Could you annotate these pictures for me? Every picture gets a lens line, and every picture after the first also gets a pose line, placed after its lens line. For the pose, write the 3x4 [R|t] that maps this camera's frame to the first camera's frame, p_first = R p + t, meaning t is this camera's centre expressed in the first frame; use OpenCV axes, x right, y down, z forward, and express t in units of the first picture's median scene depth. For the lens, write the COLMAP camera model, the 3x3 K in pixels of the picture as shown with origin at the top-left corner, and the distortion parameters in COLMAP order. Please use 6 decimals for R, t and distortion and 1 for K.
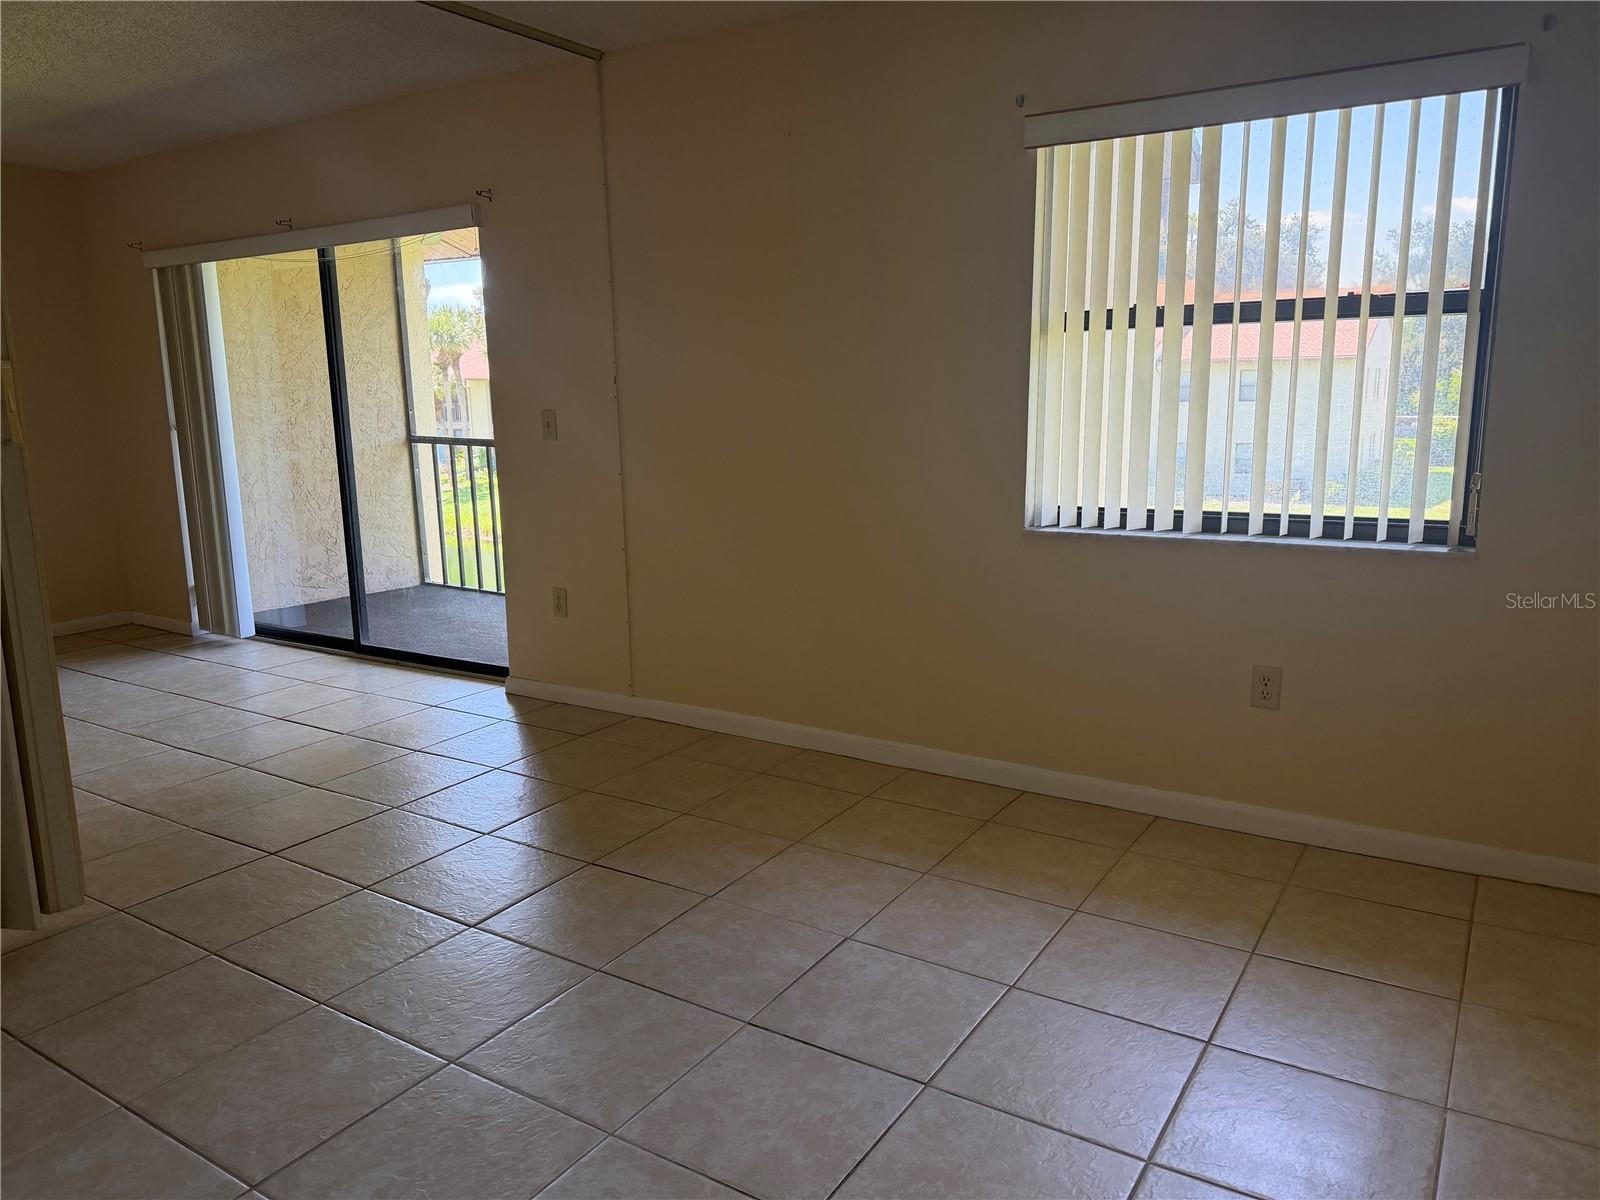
lens RADIAL K [[1188.4, 0, 800.0], [0, 1188.4, 600.0], [0, 0, 1]] dist [0.003089, -0.106868]
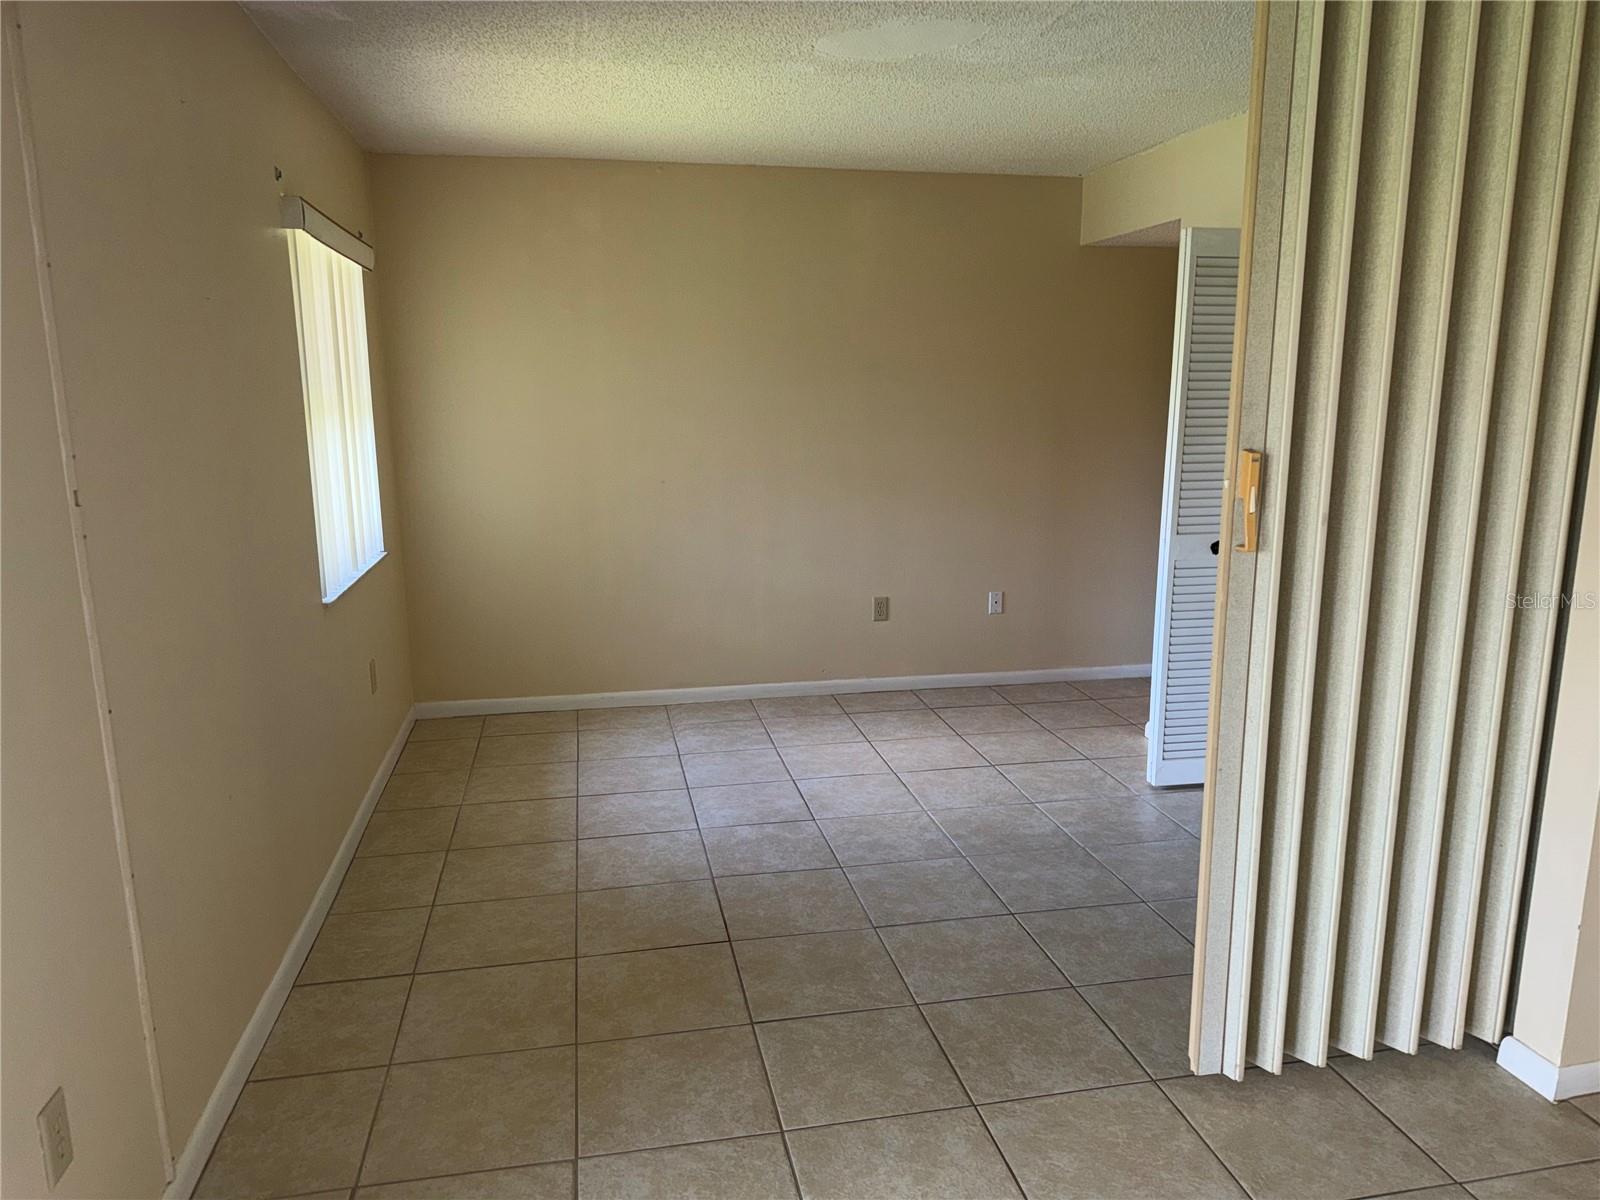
lens RADIAL K [[1118.1, 0, 800.0], [0, 1118.1, 600.0], [0, 0, 1]] dist [0.053040, -0.087749]
pose [[-0.709581, -0.123705, 0.693680, -1.002373], [0.130715, 0.944270, 0.302104, -0.404511], [-0.692393, 0.305042, -0.653866, 1.750028]]
